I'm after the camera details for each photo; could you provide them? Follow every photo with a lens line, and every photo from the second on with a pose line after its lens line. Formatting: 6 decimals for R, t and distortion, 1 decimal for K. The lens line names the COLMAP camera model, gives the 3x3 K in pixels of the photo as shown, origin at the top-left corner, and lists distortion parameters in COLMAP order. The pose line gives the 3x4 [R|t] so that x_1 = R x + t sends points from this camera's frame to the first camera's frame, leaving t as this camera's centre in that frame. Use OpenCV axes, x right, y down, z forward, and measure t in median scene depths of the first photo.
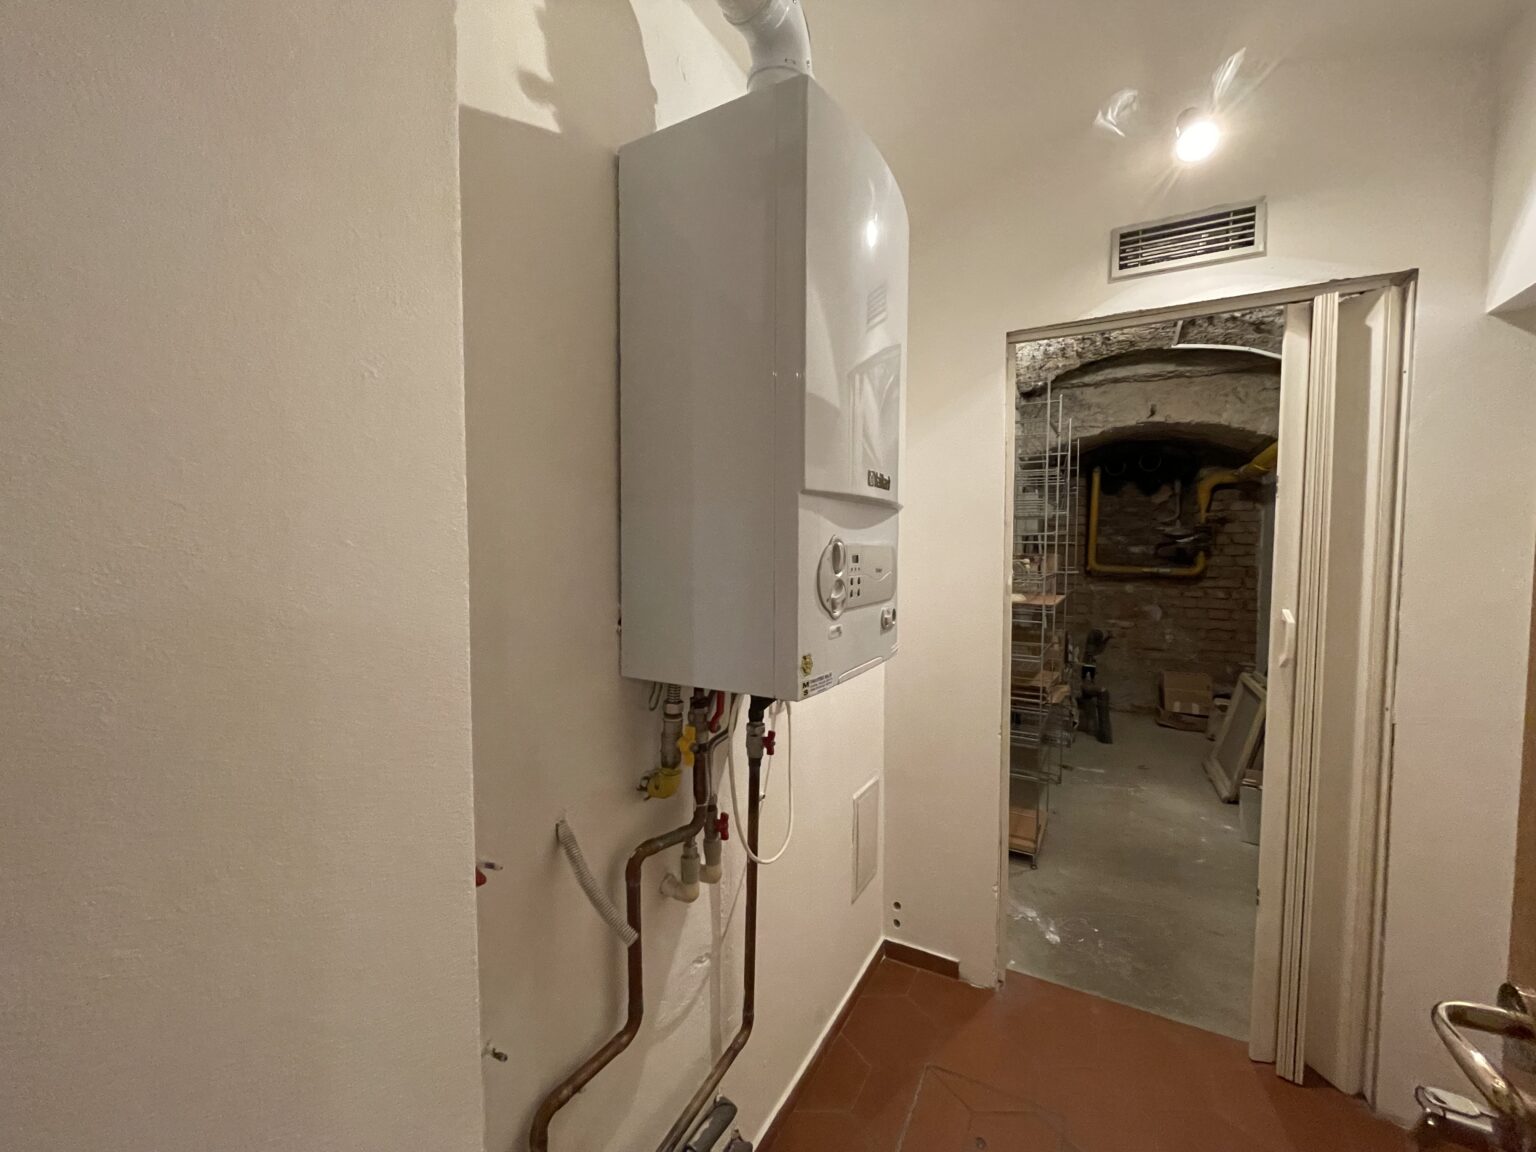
lens RADIAL K [[619.9, 0, 769.7], [0, 619.9, 573.4], [0, 0, 1]] dist [-0.001831, 0.000514]
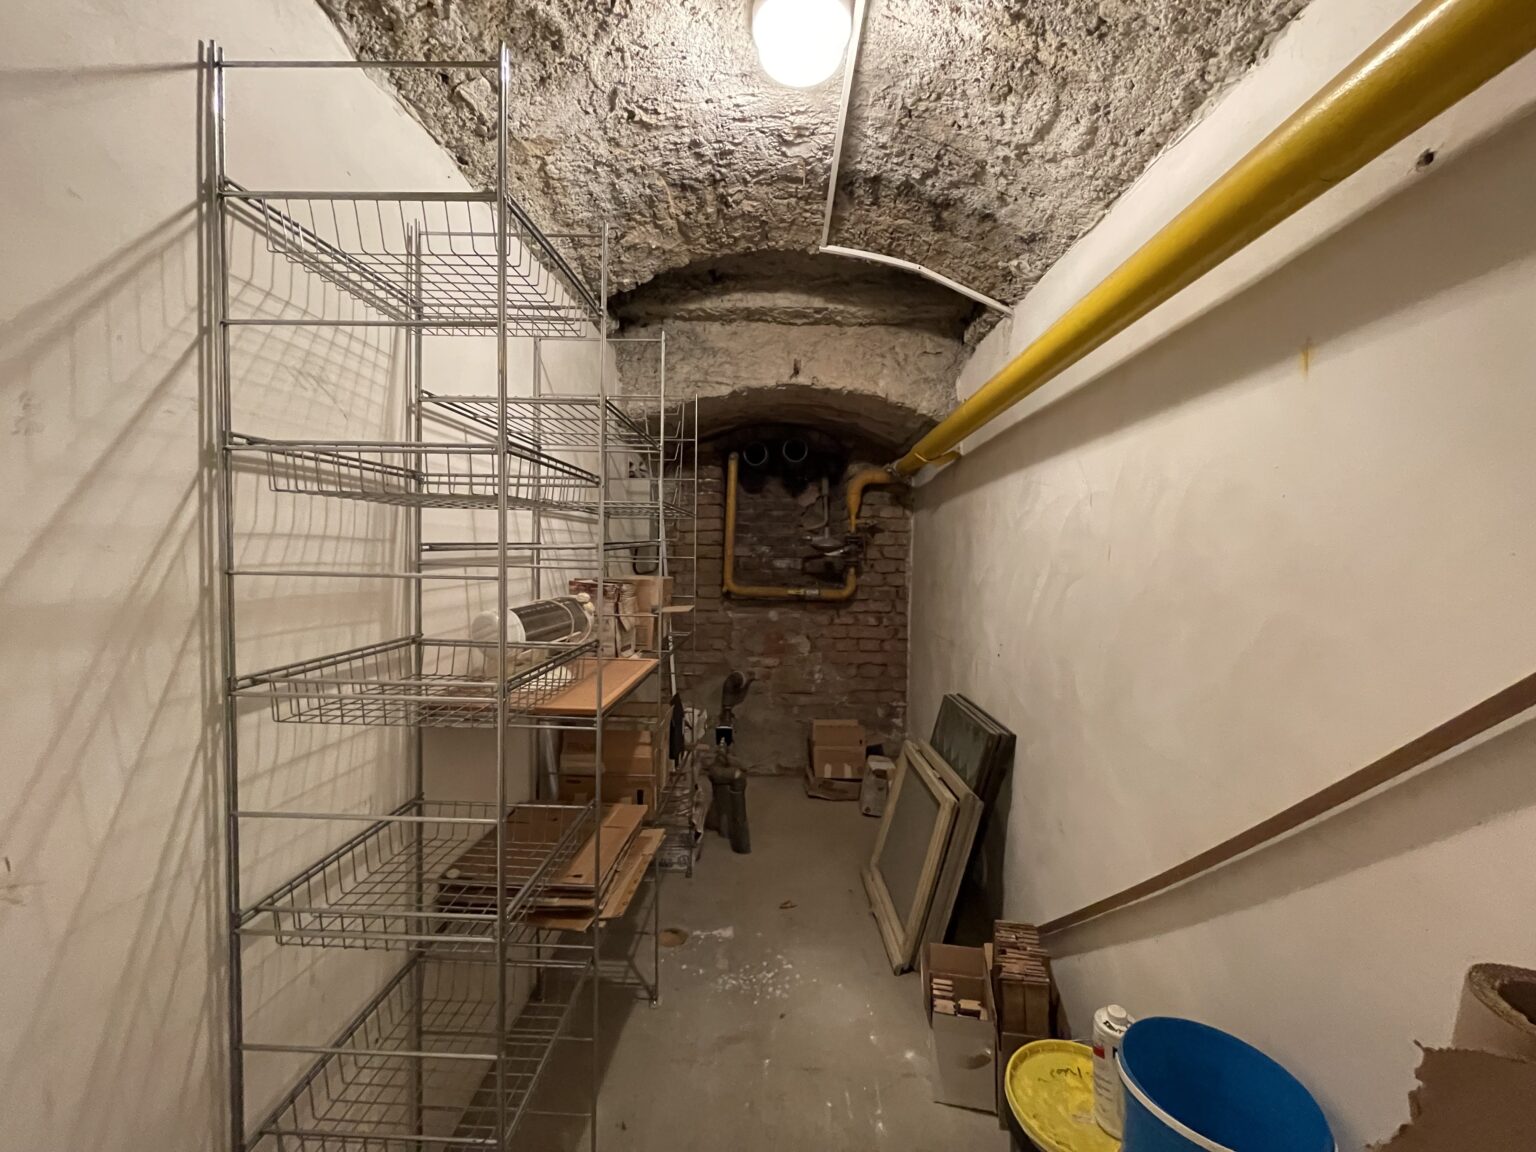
lens RADIAL K [[619.9, 0, 766.5], [0, 619.9, 571.6], [0, 0, 1]] dist [-0.001831, 0.000514]
pose [[0.880259, -0.004512, 0.474472, 0.343805], [0.008026, 0.999953, -0.005381, -0.041633], [-0.474426, 0.008545, 0.880254, 0.541315]]
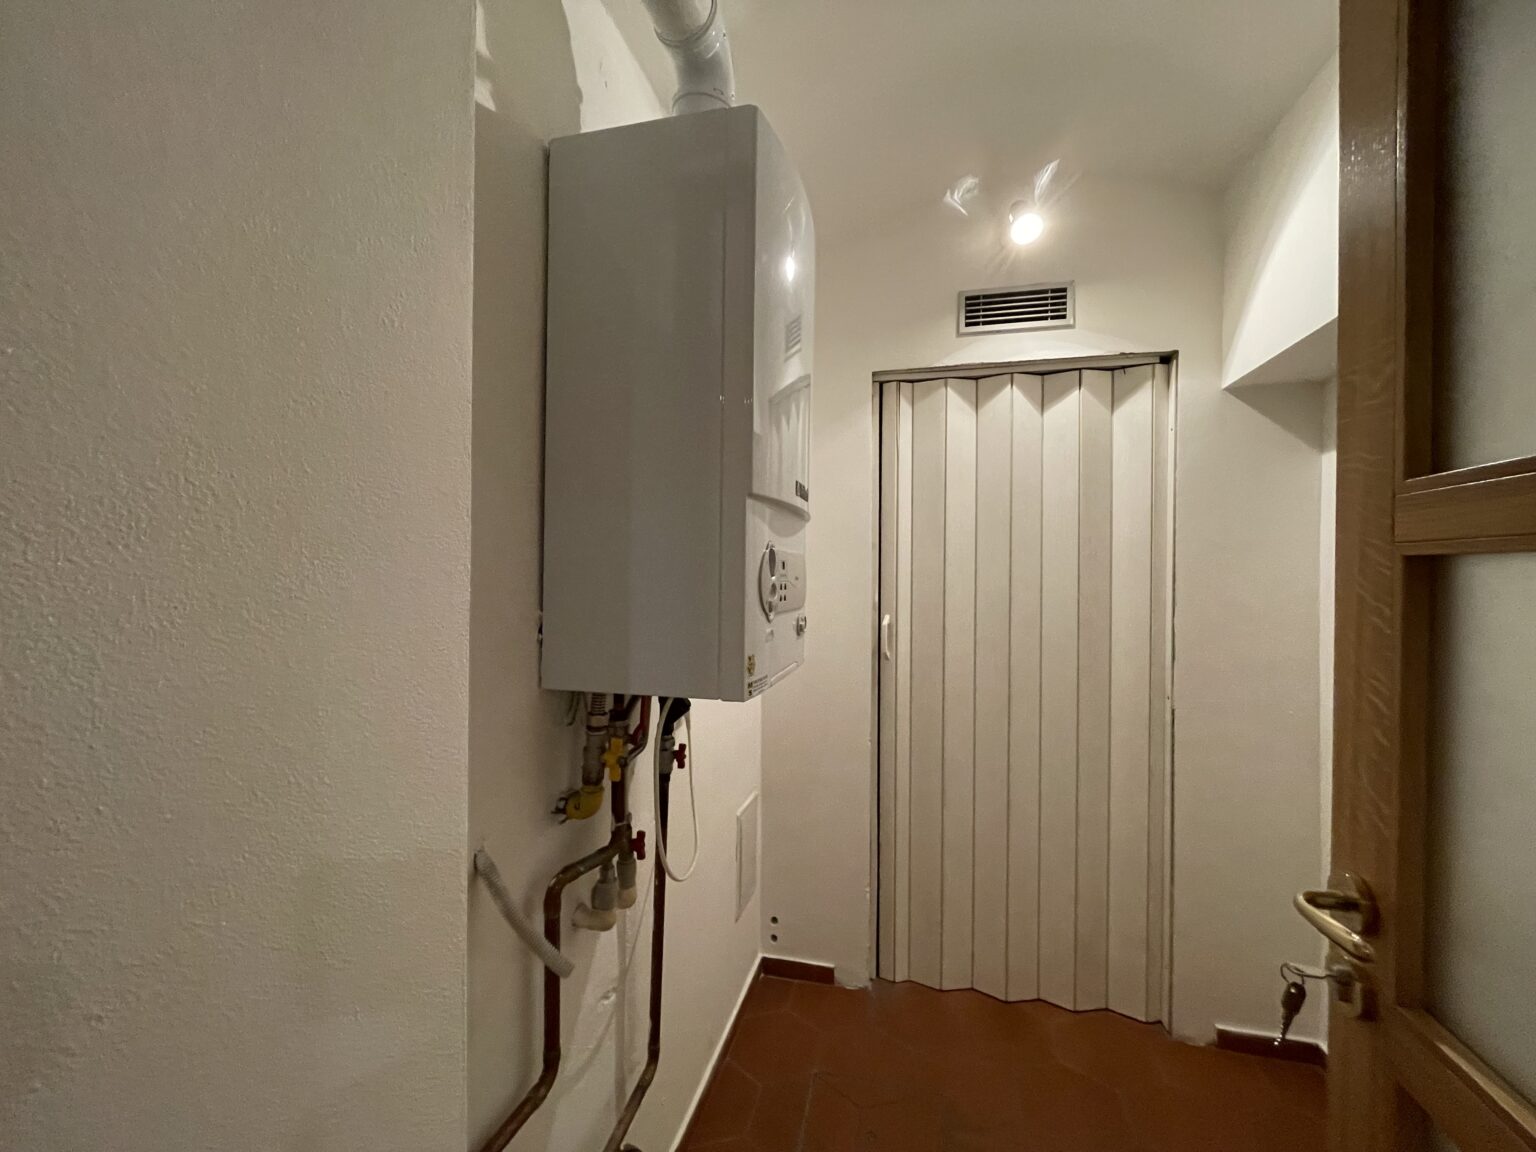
lens RADIAL K [[619.9, 0, 767.1], [0, 619.9, 573.4], [0, 0, 1]] dist [-0.001831, 0.000514]
pose [[0.965356, 0.007571, 0.260826, -0.093658], [0.004874, 0.998881, -0.047033, 0.023210], [-0.260891, 0.046675, 0.964239, 0.002725]]
